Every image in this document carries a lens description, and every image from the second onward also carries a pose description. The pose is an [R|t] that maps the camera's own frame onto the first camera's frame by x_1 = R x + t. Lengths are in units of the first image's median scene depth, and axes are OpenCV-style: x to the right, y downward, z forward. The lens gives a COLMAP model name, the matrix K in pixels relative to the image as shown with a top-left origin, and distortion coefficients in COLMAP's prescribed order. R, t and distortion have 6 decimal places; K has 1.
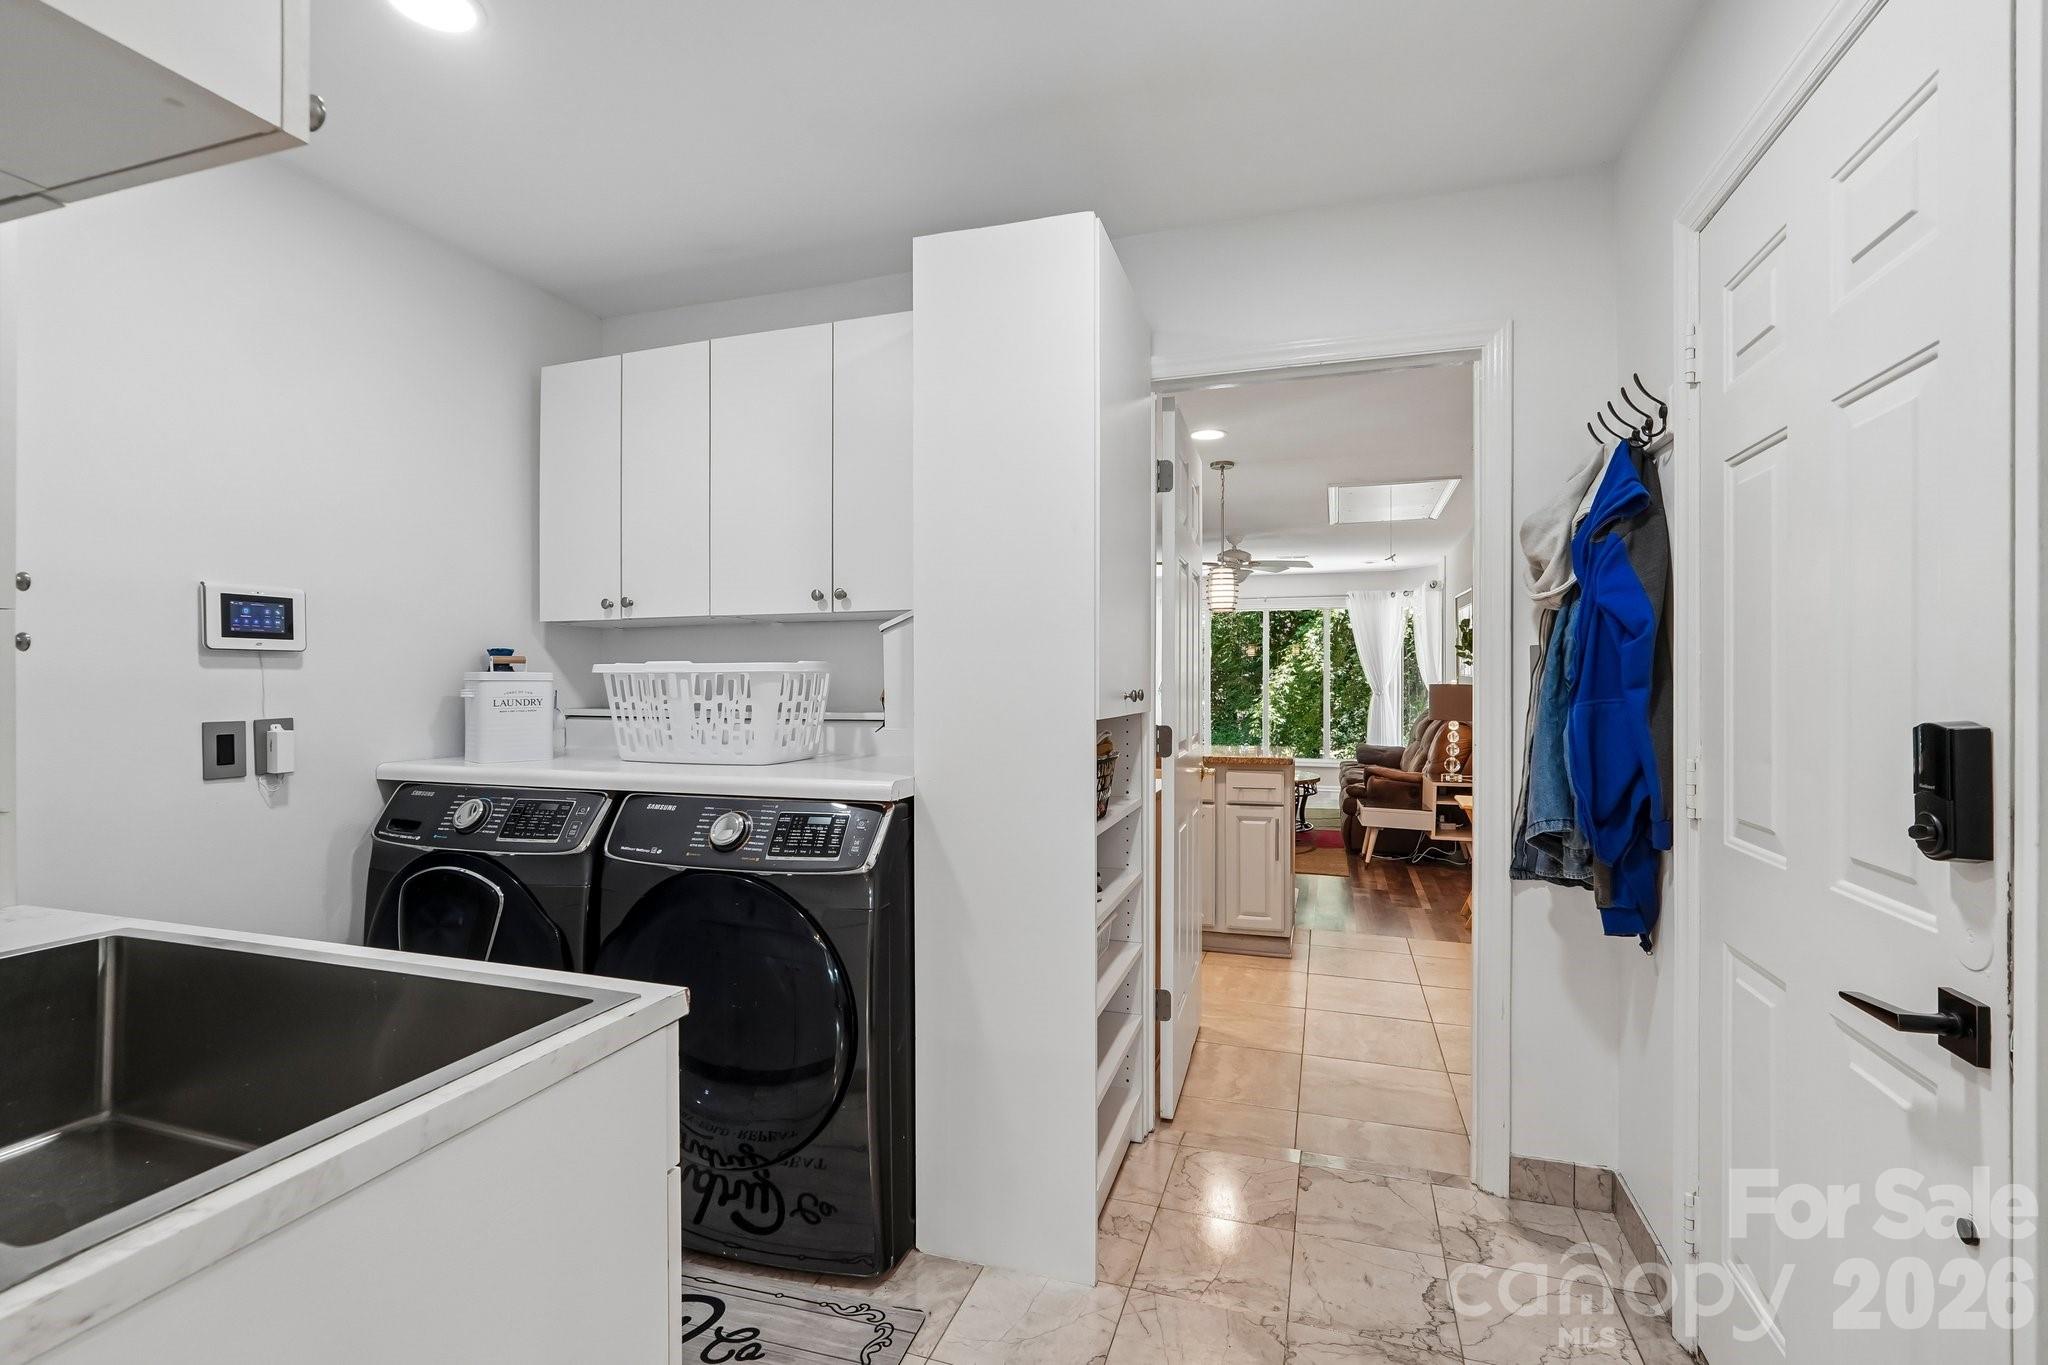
lens RADIAL K [[926.5, 0, 1034.8], [0, 926.5, 674.2], [0, 0, 1]] dist [-0.008201, 0.000557]
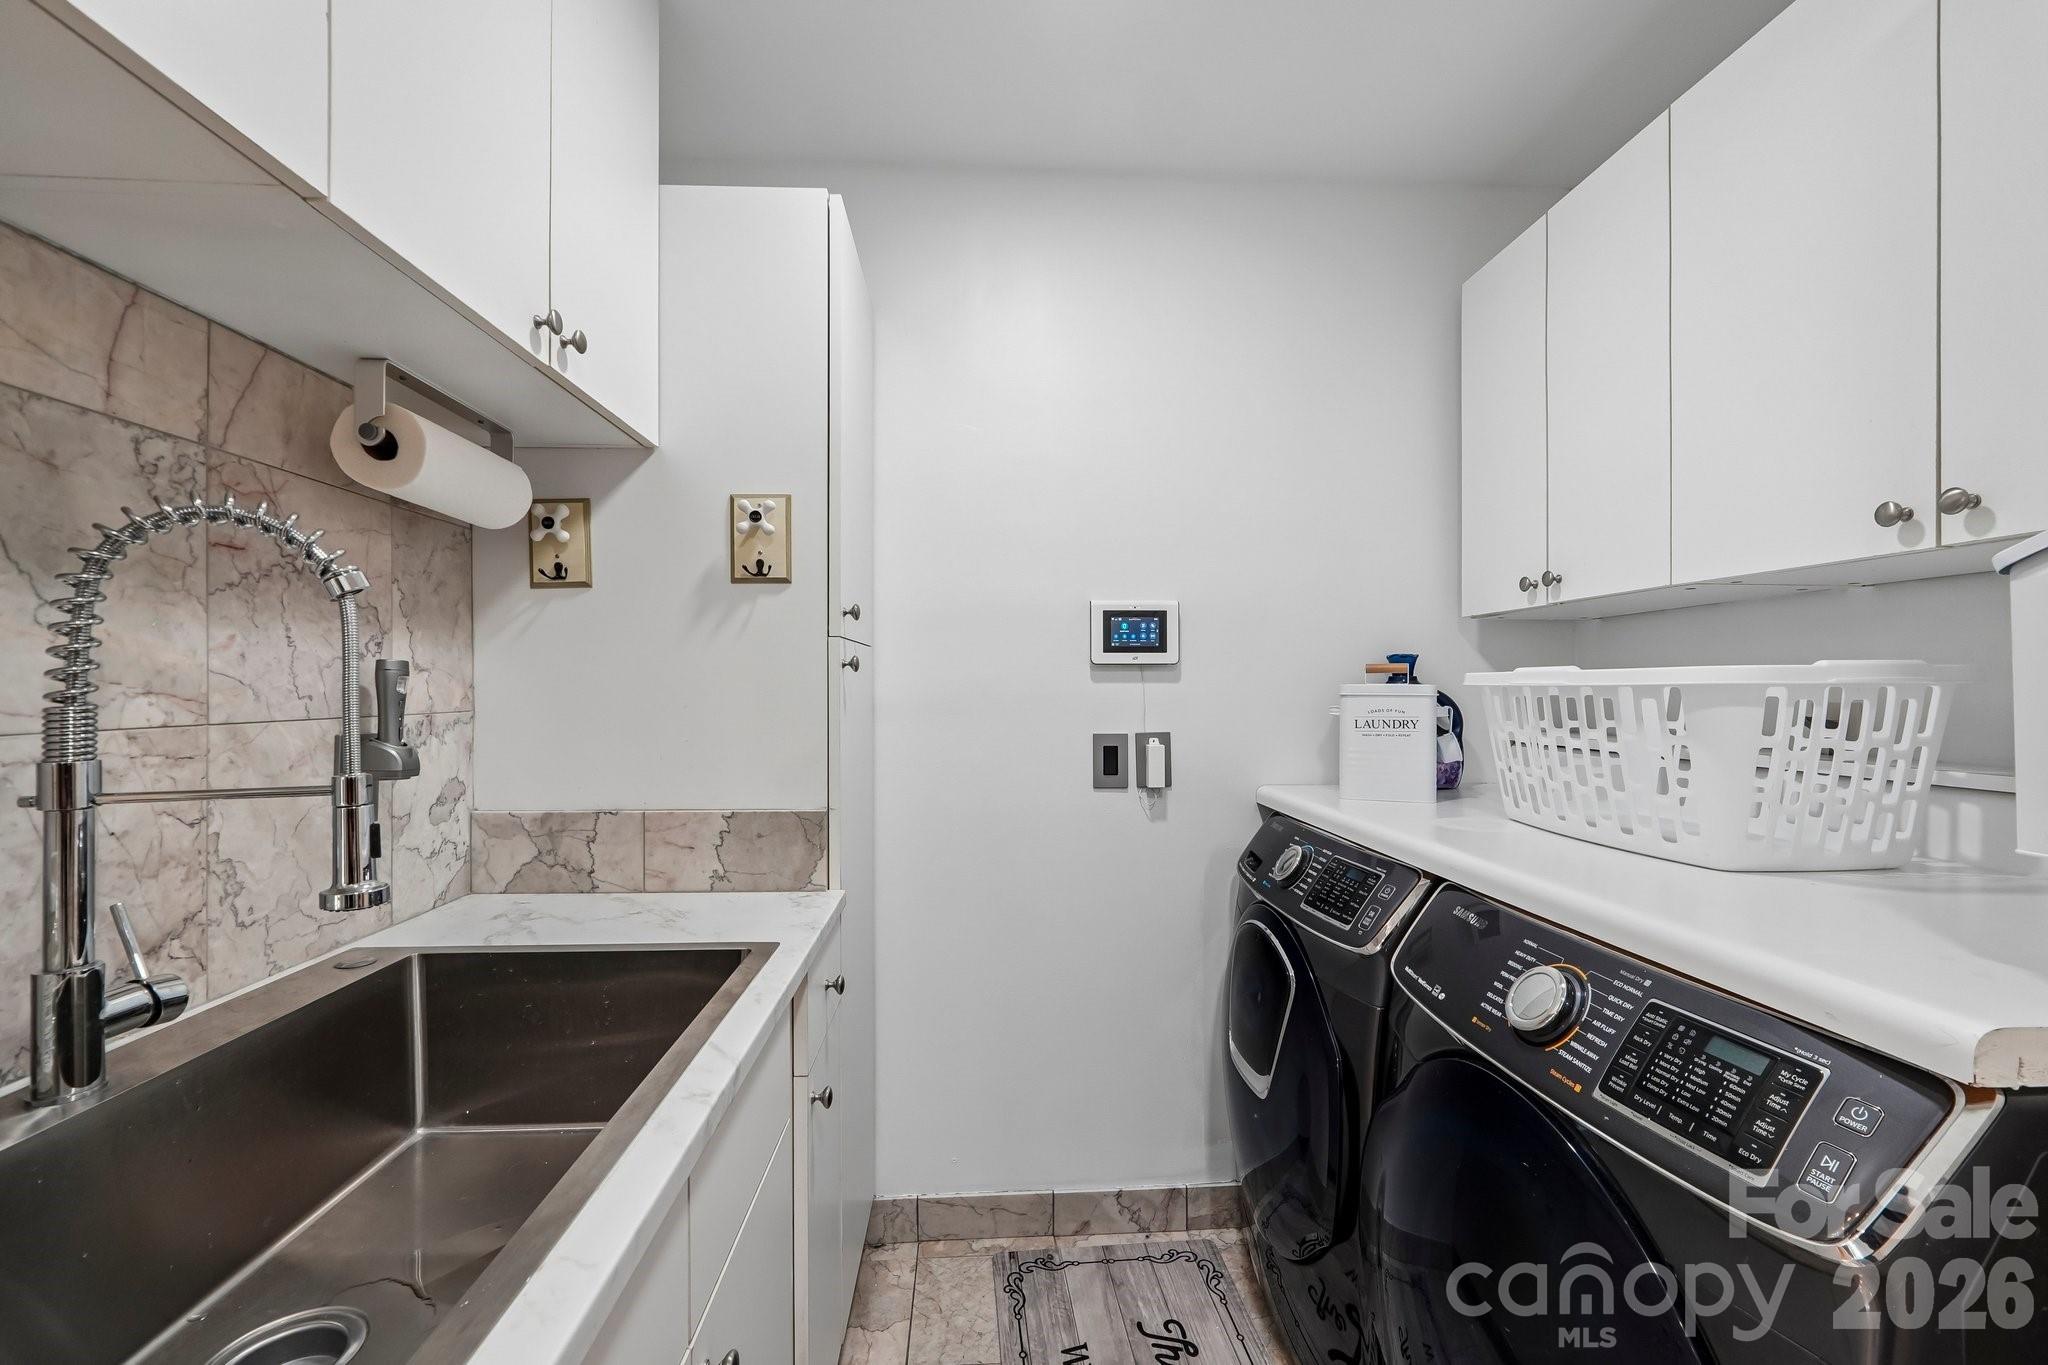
lens RADIAL K [[873.3, 0, 1029.8], [0, 873.3, 691.7], [0, 0, 1]] dist [-0.013508, 0.004628]
pose [[0.358037, 0.007760, -0.933675, 0.009752], [0.006191, 0.999924, 0.010685, -0.006914], [0.933687, -0.009606, 0.357962, 0.541791]]
